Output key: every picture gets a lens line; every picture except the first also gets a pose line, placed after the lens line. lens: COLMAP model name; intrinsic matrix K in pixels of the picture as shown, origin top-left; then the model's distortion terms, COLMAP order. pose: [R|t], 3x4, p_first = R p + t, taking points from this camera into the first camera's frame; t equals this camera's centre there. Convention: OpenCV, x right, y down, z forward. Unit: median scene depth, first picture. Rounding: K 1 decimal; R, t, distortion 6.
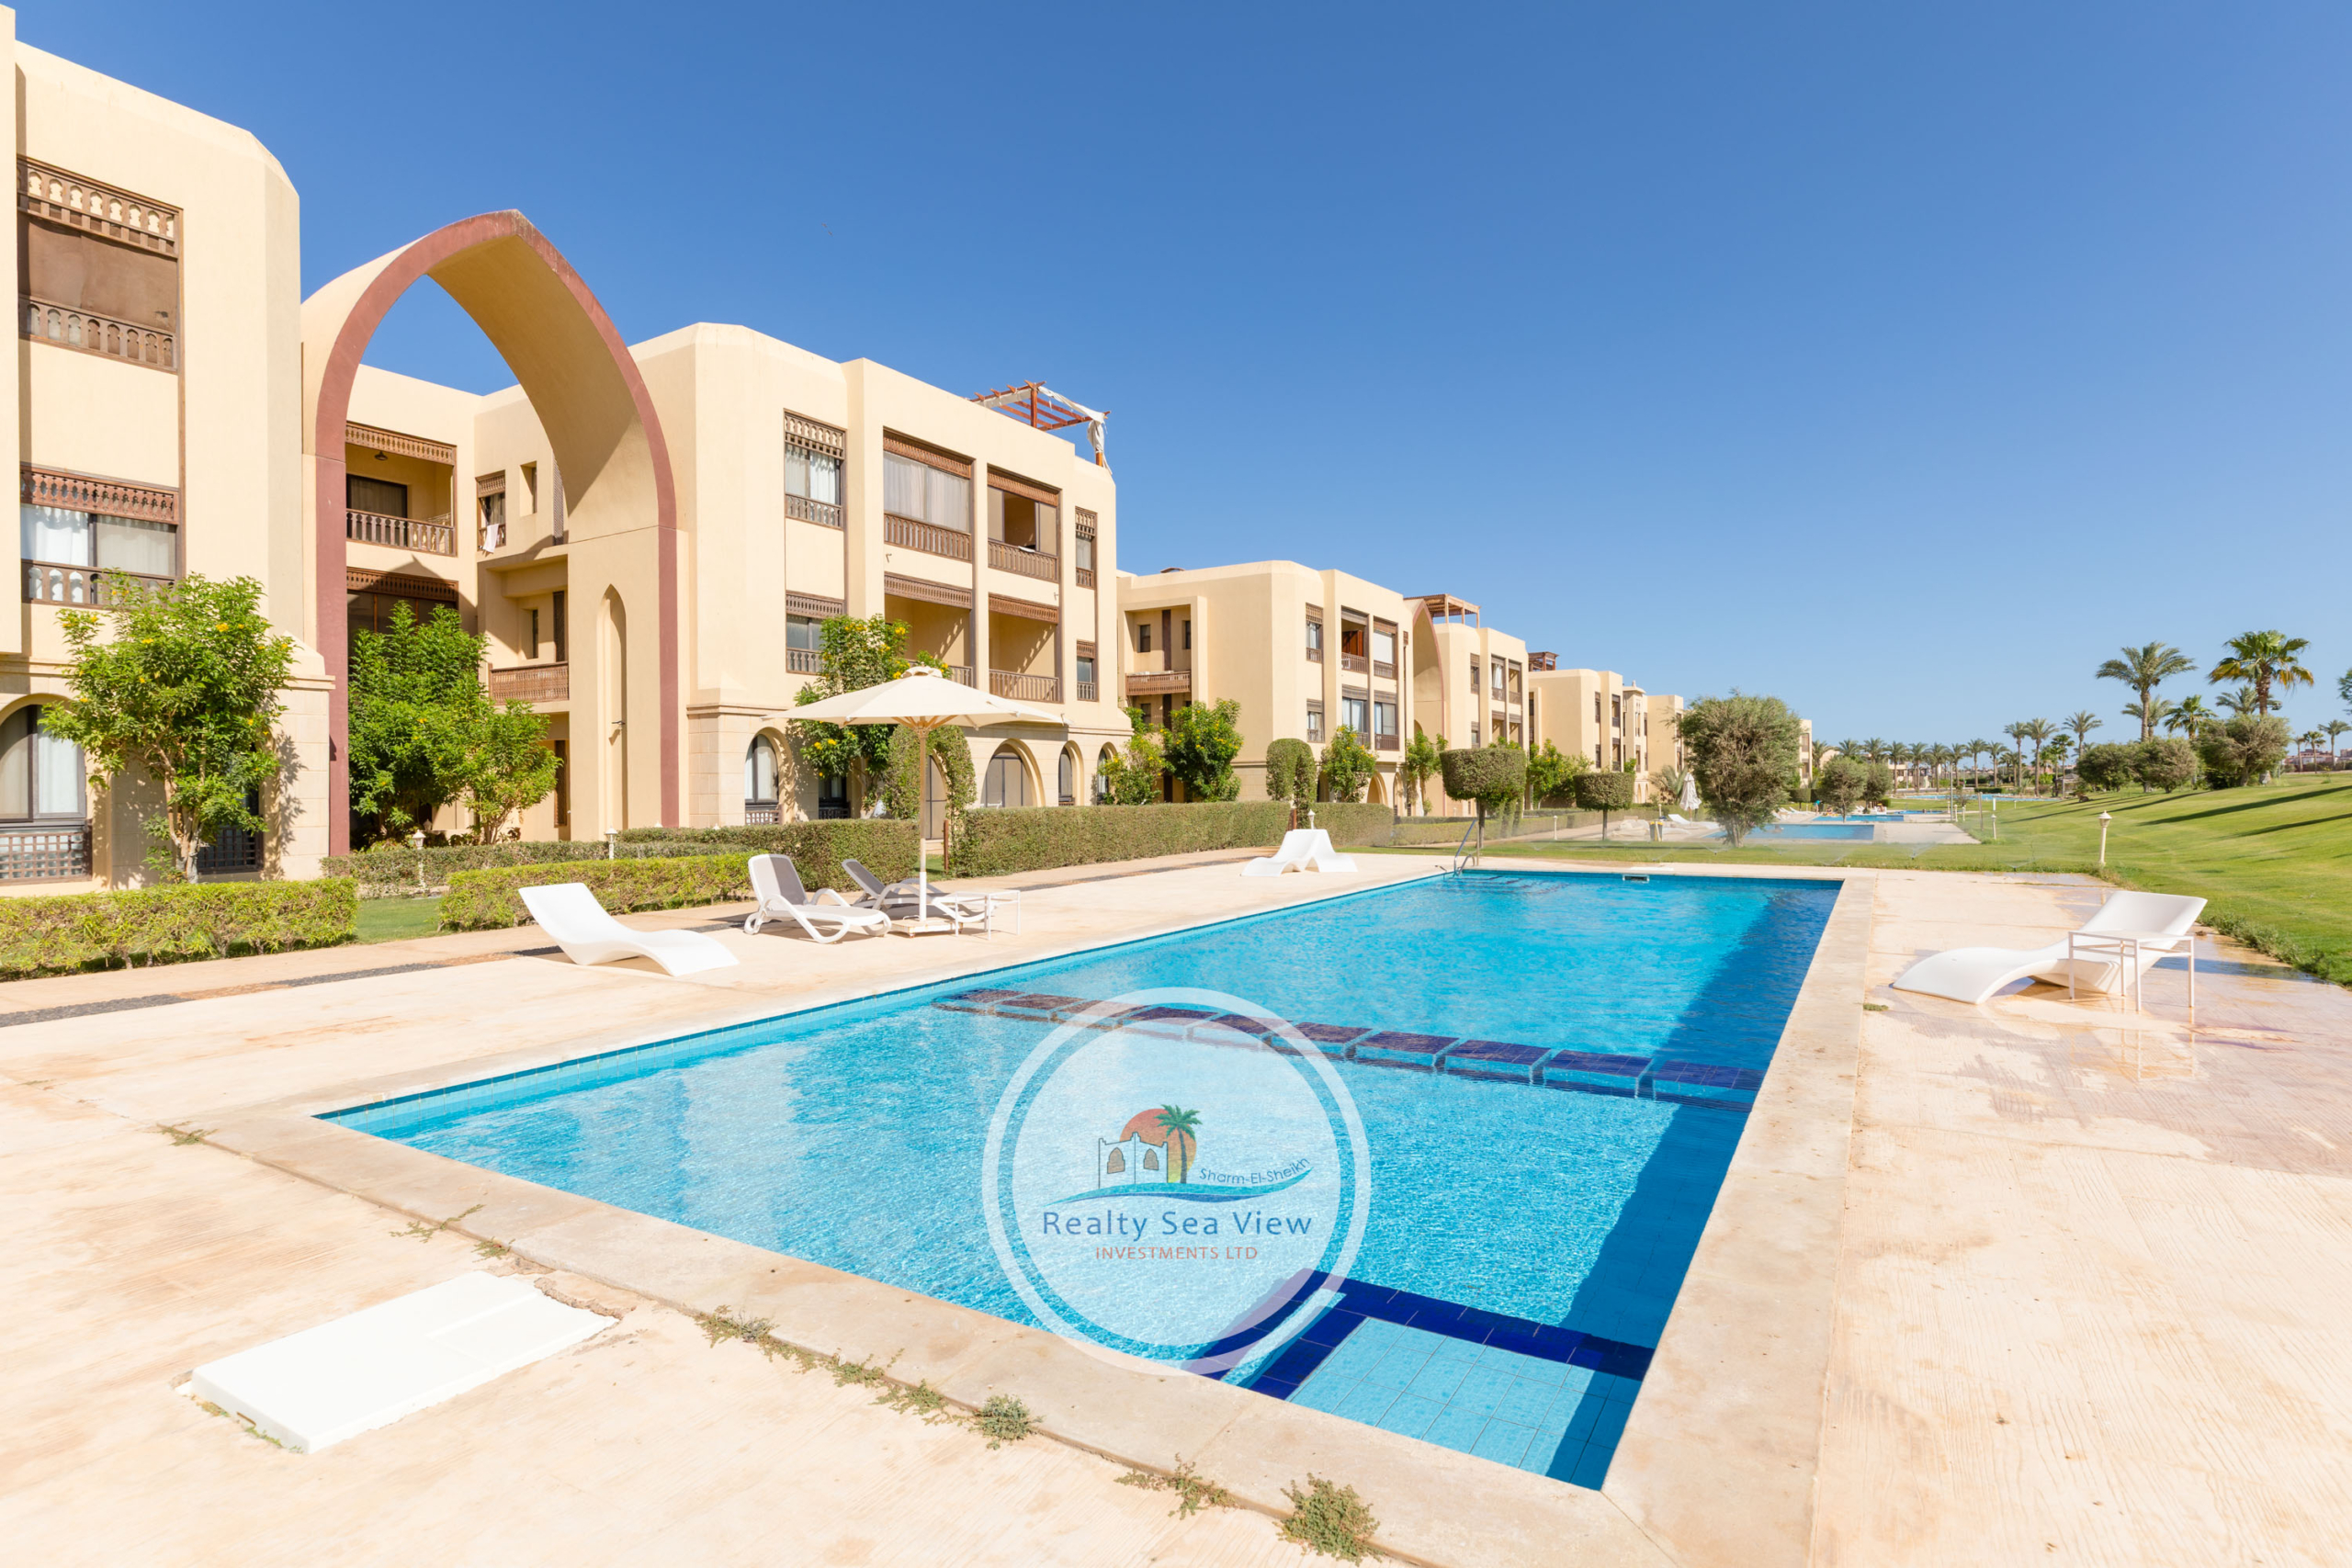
lens RADIAL K [[1185.3, 0, 1177.0], [0, 1185.3, 767.1], [0, 0, 1]] dist [0.001192, -0.000523]
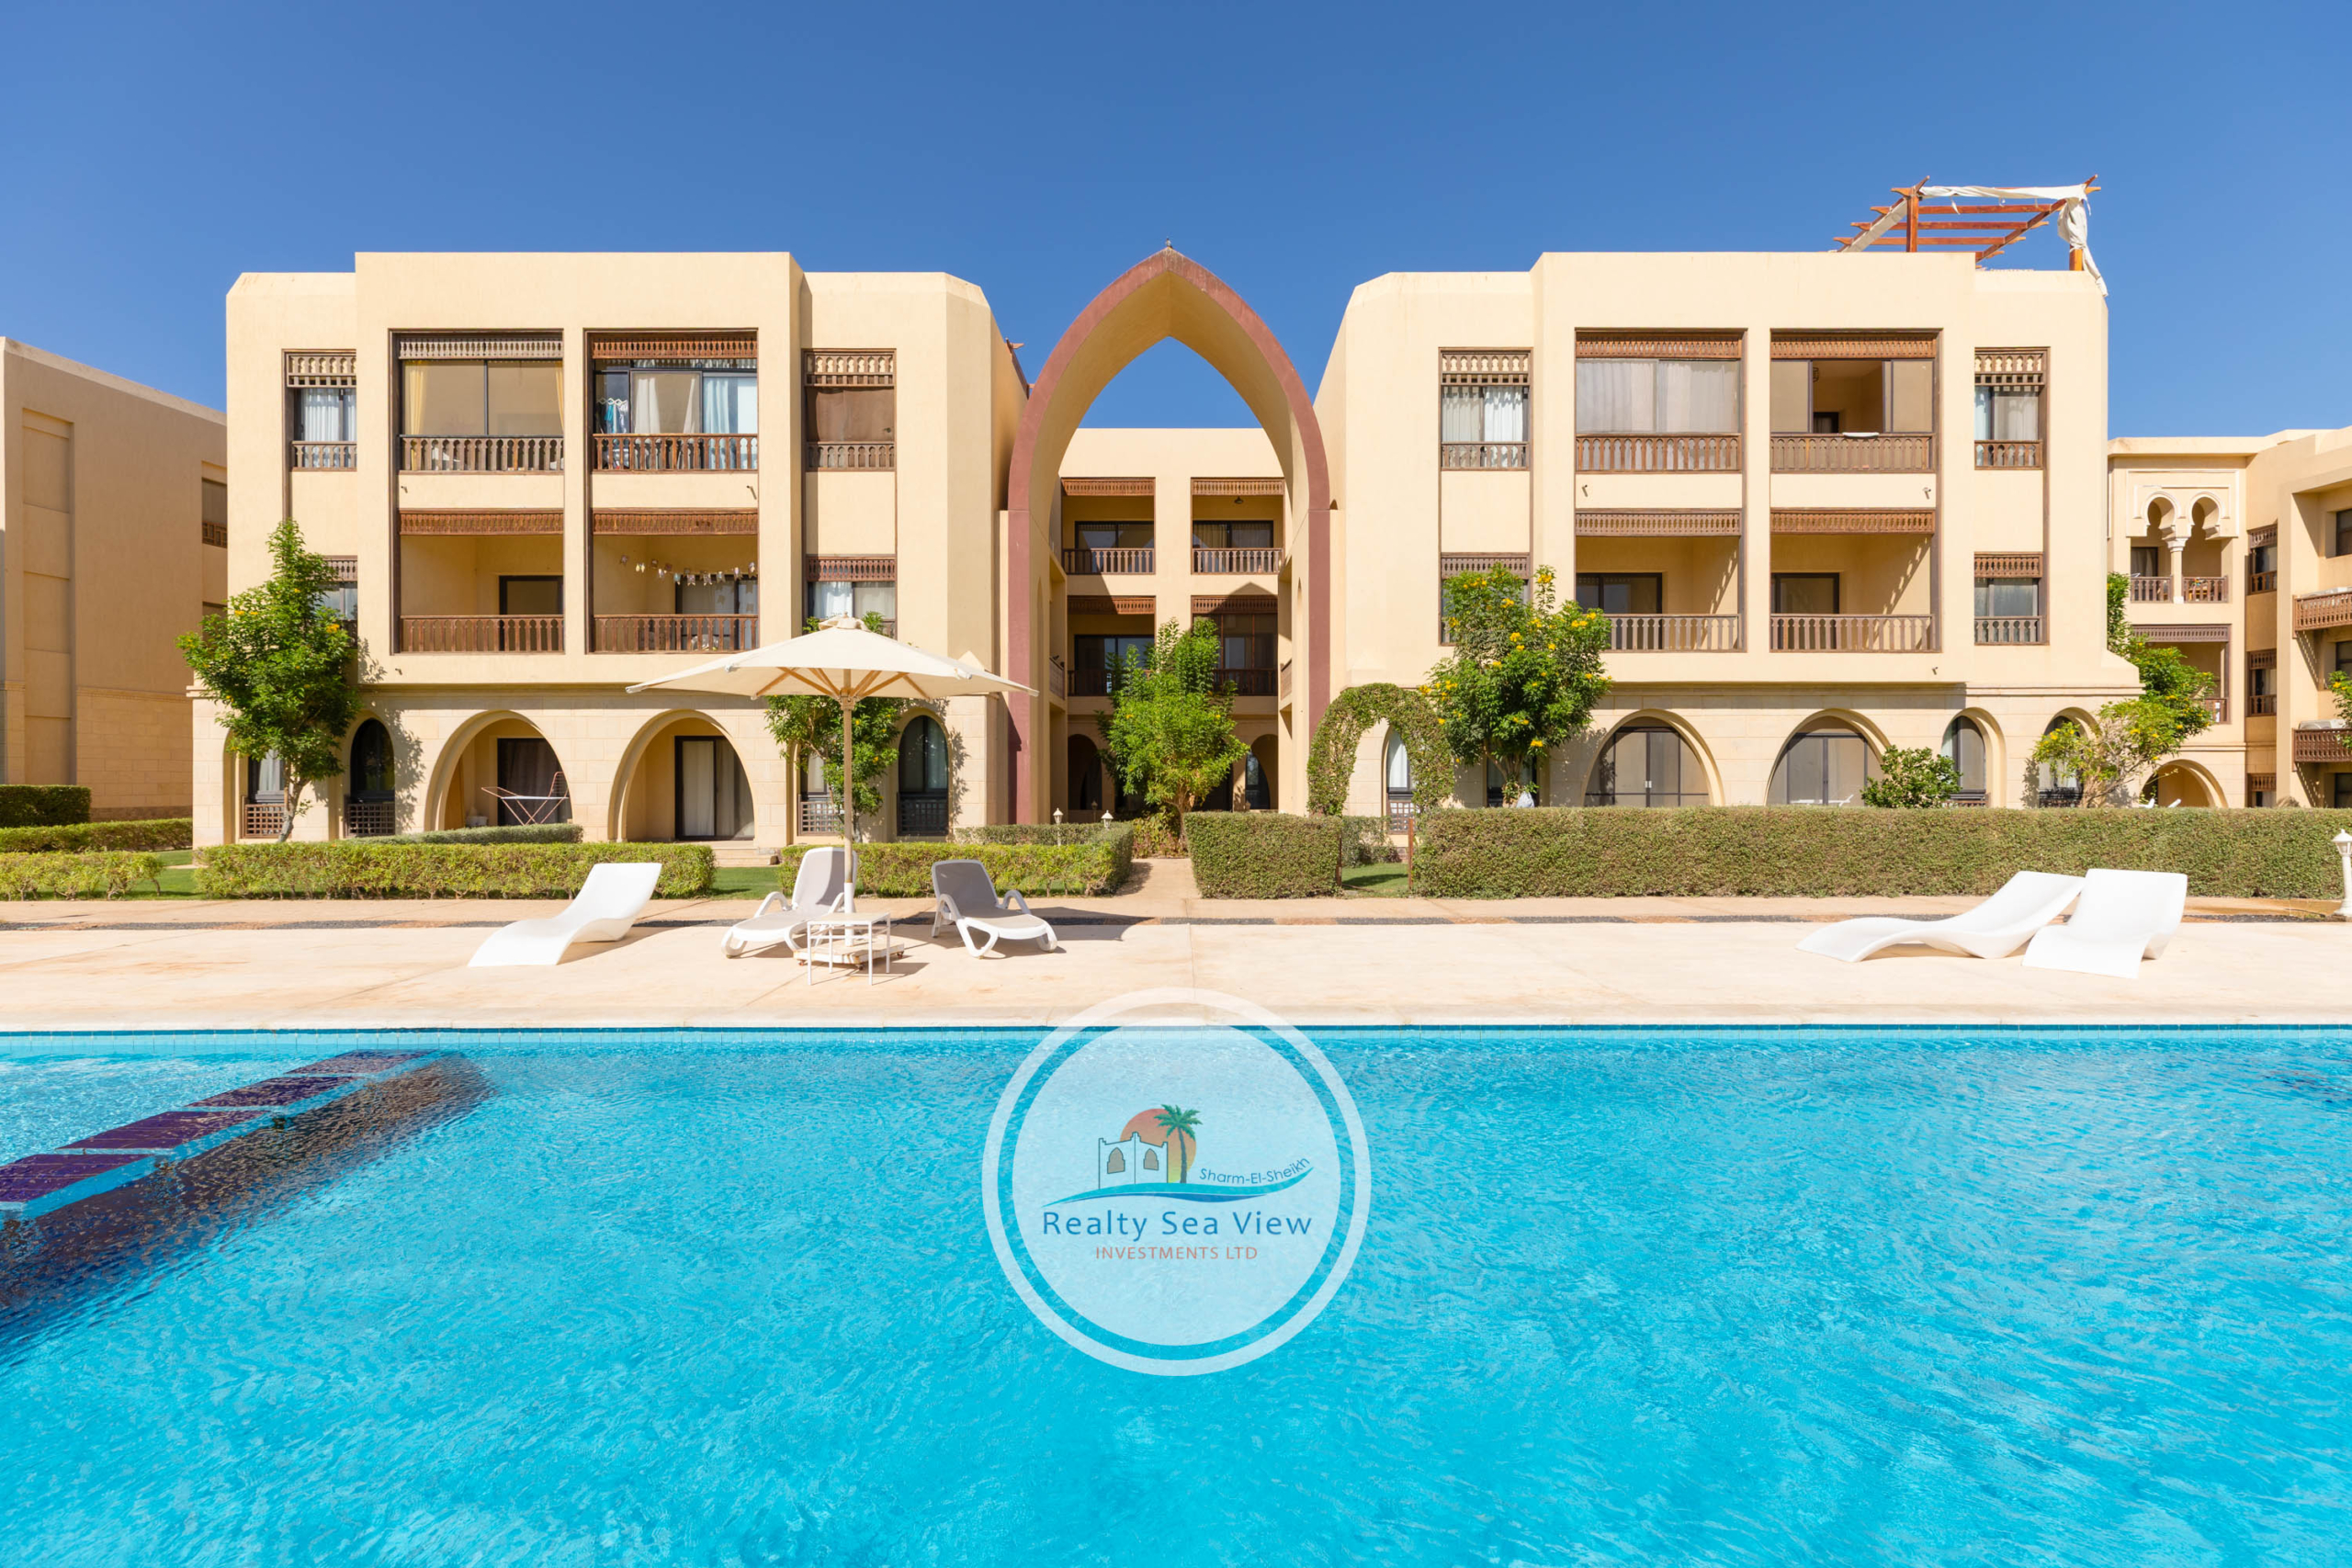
lens RADIAL K [[1066.8, 0, 1182.4], [0, 1066.8, 774.9], [0, 0, 1]] dist [0.004565, -0.000810]
pose [[0.517127, 0.006979, -0.855880, 0.218250], [0.008514, 0.999875, 0.013298, 0.004016], [0.855866, -0.014164, 0.517003, 0.357432]]
